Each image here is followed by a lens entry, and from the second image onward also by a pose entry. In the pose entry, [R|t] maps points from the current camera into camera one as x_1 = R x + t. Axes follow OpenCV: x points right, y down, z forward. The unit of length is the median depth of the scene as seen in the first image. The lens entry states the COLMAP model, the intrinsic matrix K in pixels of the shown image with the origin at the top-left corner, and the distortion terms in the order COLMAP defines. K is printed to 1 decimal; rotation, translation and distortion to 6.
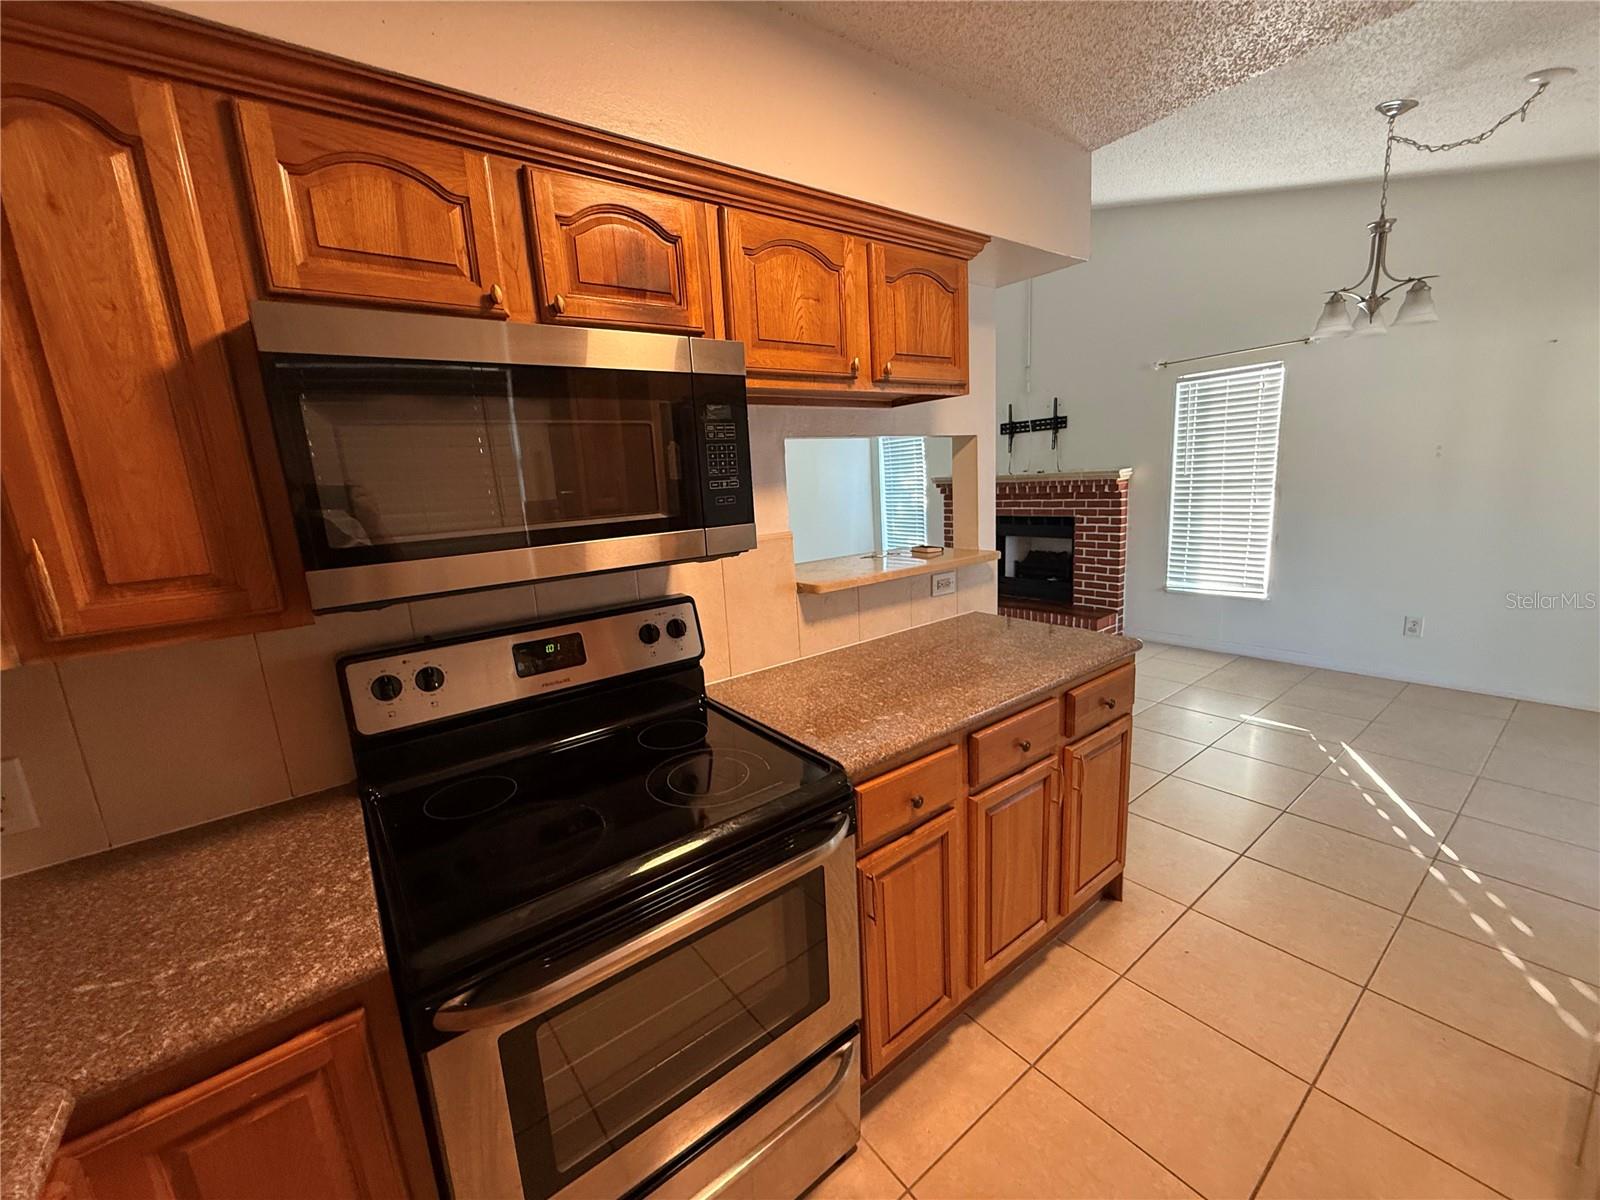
lens RADIAL K [[639.3, 0, 802.0], [0, 639.3, 601.2], [0, 0, 1]] dist [-0.000915, -0.000663]
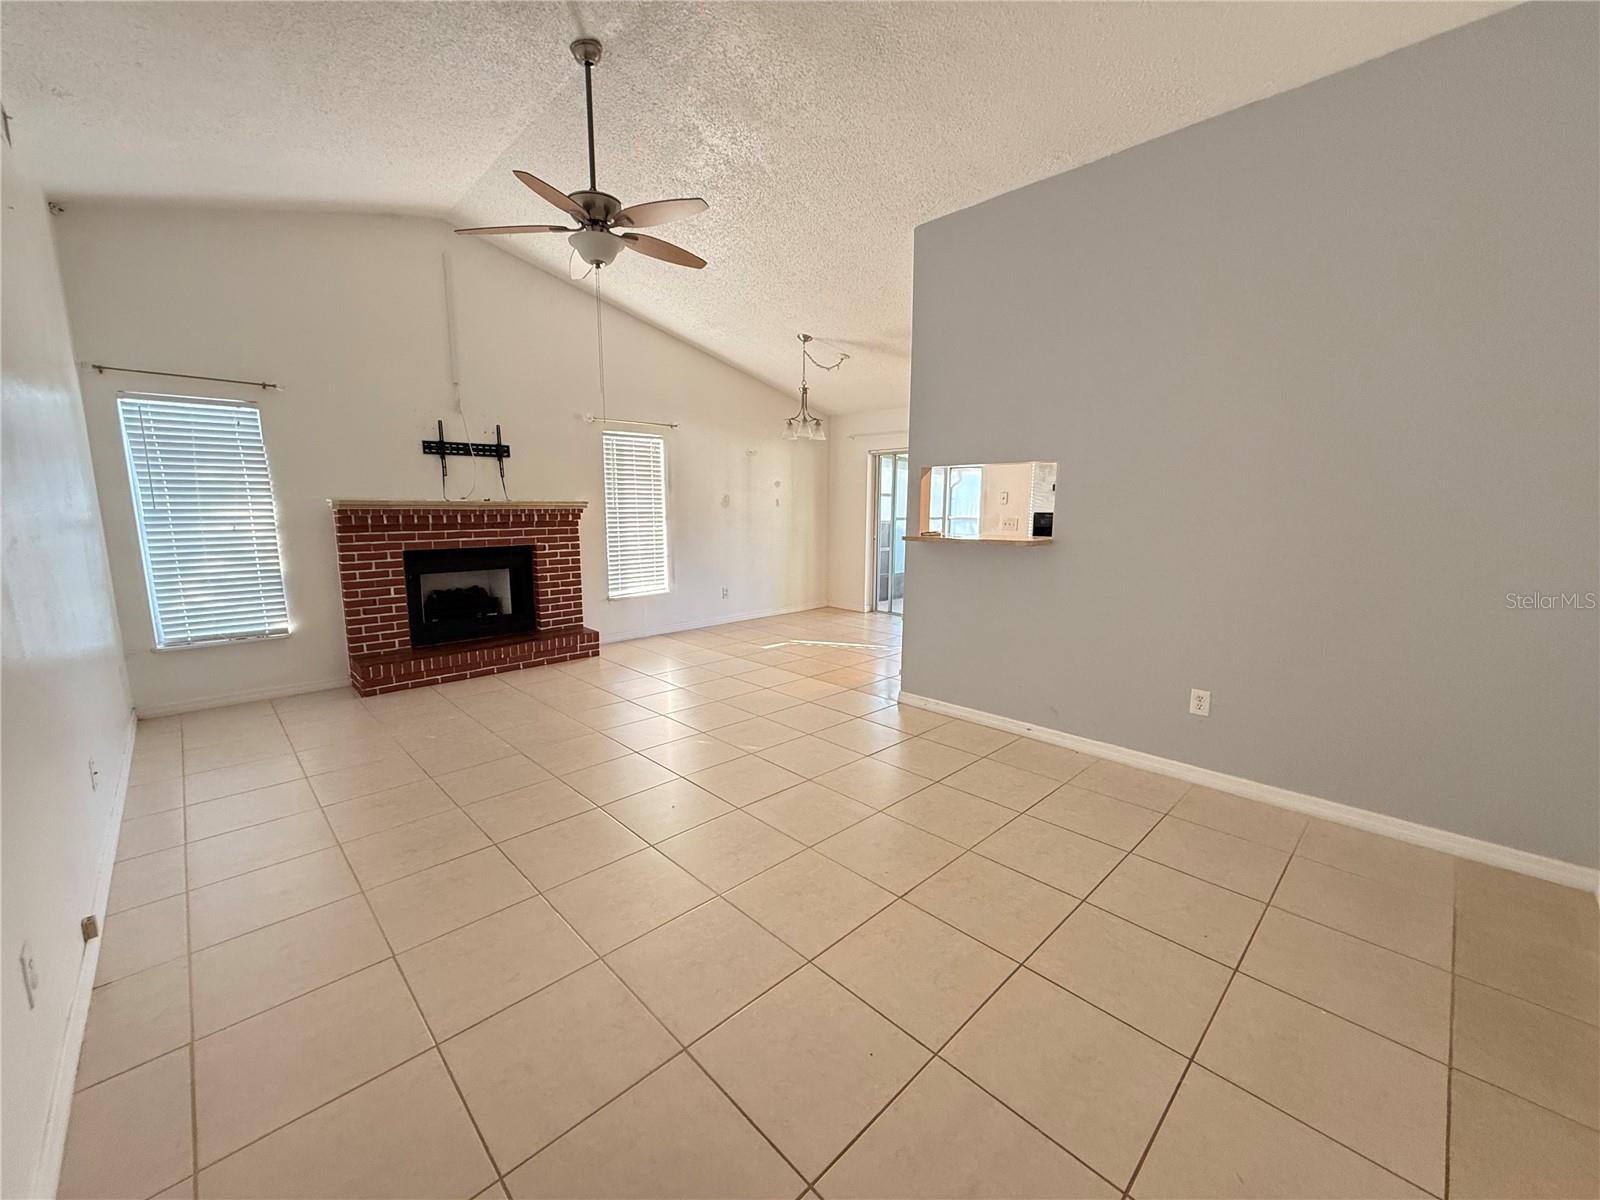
lens RADIAL K [[639.3, 0, 799.4], [0, 639.3, 597.1], [0, 0, 1]] dist [-0.000915, -0.000663]
pose [[-0.112587, -0.101272, 0.988468, -0.652839], [0.184578, 0.975347, 0.120951, -0.096630], [-0.976348, 0.196067, -0.091119, 0.700283]]
